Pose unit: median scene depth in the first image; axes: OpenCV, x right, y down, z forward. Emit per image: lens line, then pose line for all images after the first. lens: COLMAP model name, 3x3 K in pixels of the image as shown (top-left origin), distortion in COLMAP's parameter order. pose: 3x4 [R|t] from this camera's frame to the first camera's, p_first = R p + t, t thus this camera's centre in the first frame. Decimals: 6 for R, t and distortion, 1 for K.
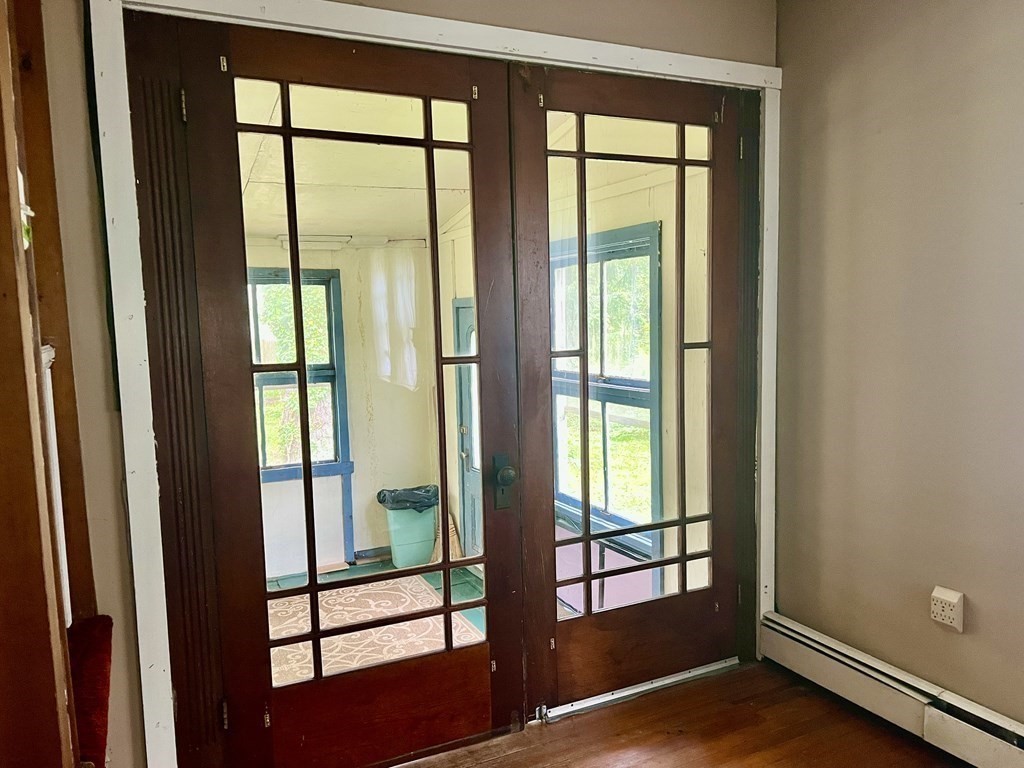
lens RADIAL K [[765.4, 0, 517.0], [0, 765.4, 385.5], [0, 0, 1]] dist [0.057259, -0.064526]
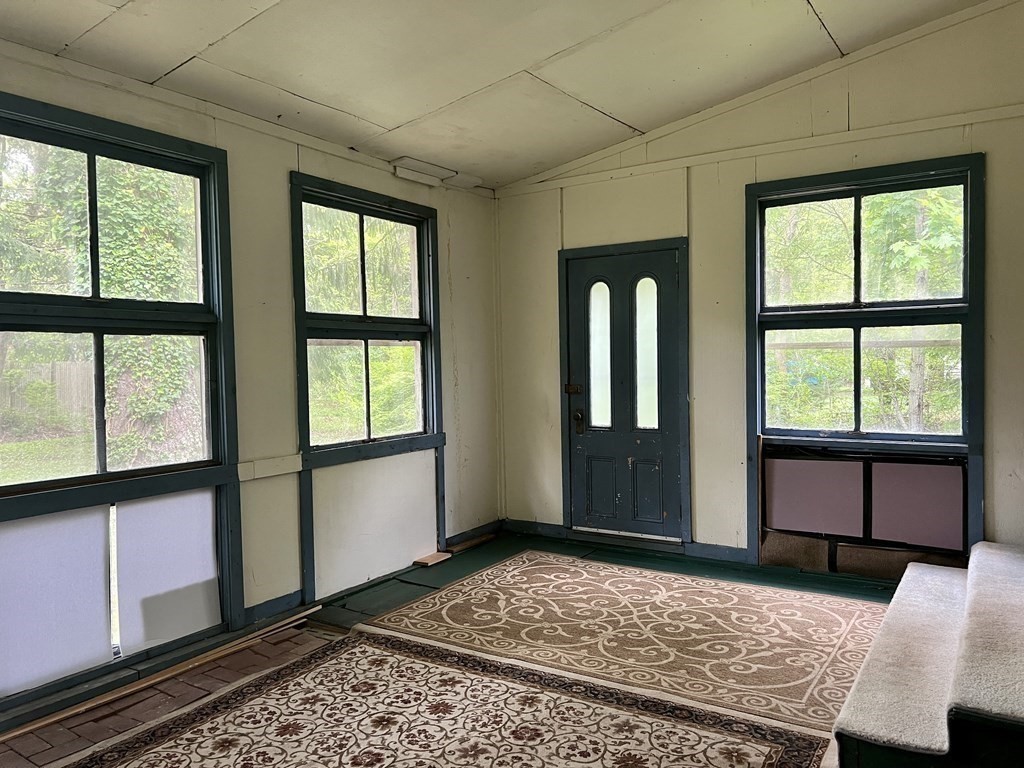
lens RADIAL K [[765.4, 0, 517.0], [0, 765.4, 385.5], [0, 0, 1]] dist [0.057259, -0.064526]
pose [[0.864164, -0.018110, 0.502885, -0.803721], [0.043759, 0.998271, -0.039247, 0.116081], [-0.501304, 0.055922, 0.863462, 0.293168]]
